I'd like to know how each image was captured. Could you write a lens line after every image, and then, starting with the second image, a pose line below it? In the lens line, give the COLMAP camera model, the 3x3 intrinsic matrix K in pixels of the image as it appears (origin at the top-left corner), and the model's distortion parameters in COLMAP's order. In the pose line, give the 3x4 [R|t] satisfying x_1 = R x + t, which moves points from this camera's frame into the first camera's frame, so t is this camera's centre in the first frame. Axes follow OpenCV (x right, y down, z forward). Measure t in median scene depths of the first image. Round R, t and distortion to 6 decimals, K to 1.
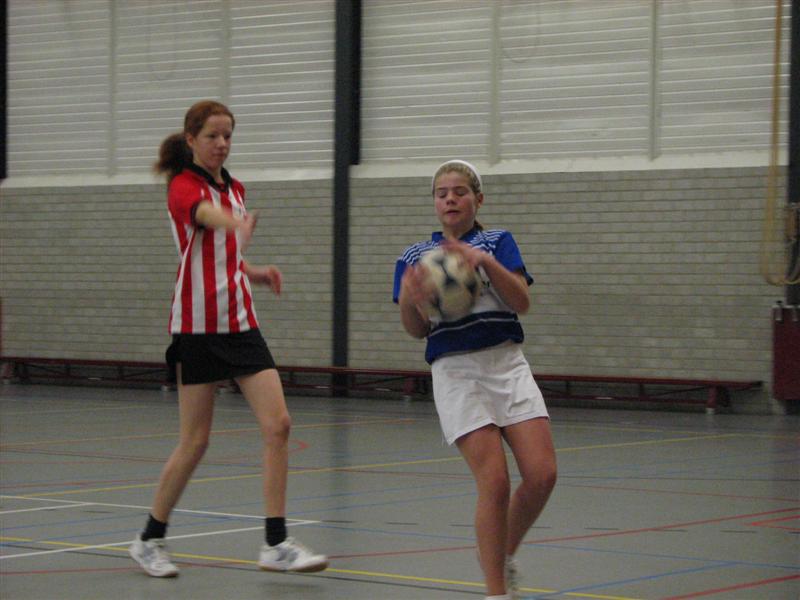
lens RADIAL K [[2306.9, 0, 400.1], [0, 2306.9, 299.4], [0, 0, 1]] dist [0.128026, 0.000000]
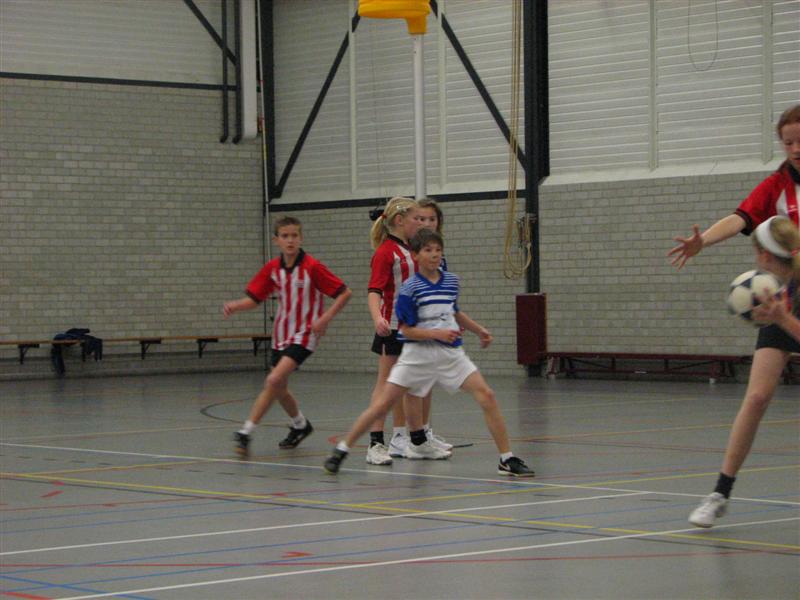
lens RADIAL K [[2306.9, 0, 400.9], [0, 2306.9, 299.6], [0, 0, 1]] dist [0.128026, 0.000000]
pose [[0.972775, -0.025758, -0.230318, 0.241898], [0.026484, 0.999649, 0.000059, 0.002462], [0.230235, -0.006157, 0.973116, -0.176070]]
